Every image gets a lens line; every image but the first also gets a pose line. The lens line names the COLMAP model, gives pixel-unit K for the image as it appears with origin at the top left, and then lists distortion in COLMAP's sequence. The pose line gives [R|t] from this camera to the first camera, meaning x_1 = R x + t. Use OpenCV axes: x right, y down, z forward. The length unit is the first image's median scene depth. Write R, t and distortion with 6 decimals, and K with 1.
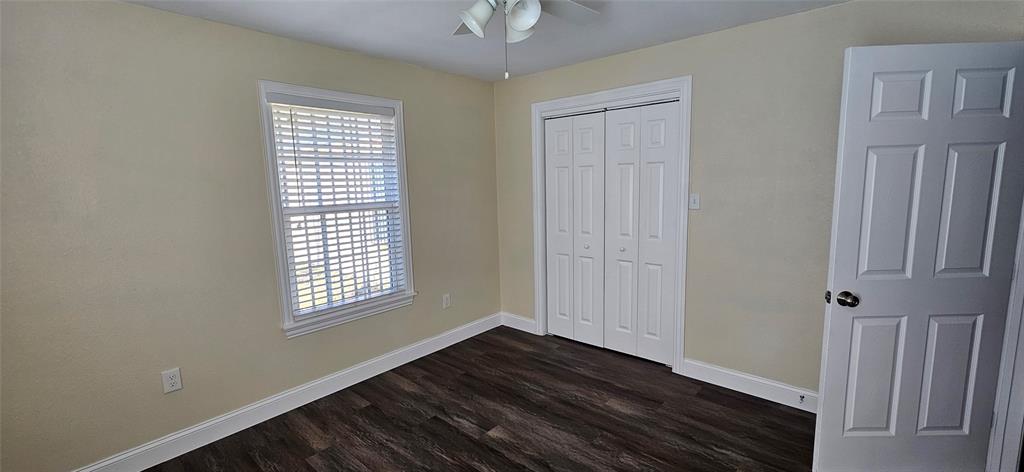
lens RADIAL K [[418.6, 0, 512.0], [0, 418.6, 236.0], [0, 0, 1]] dist [0.000203, 0.000370]
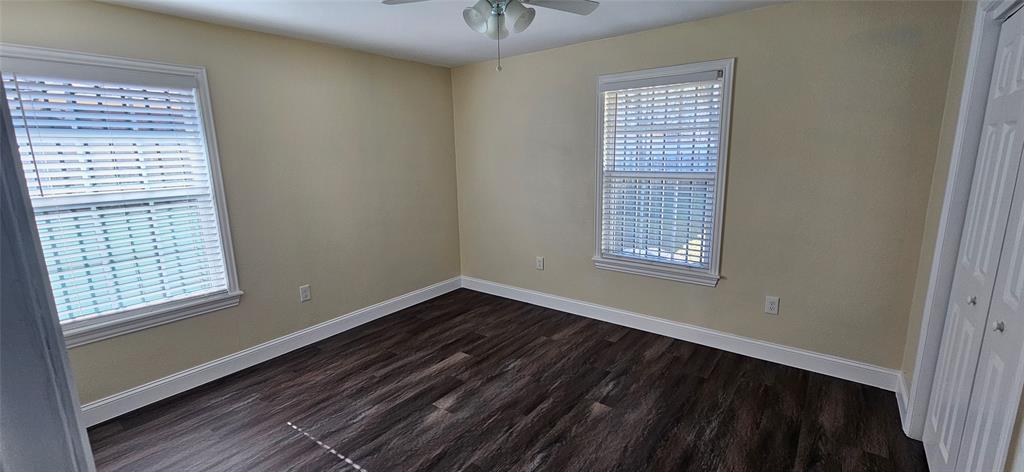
lens RADIAL K [[418.6, 0, 512.0], [0, 418.6, 236.0], [0, 0, 1]] dist [0.000203, 0.000370]
pose [[0.072144, 0.213833, -0.974203, 0.717859], [-0.122241, 0.971280, 0.204139, -0.094811], [0.989875, 0.104360, 0.096211, 0.559025]]
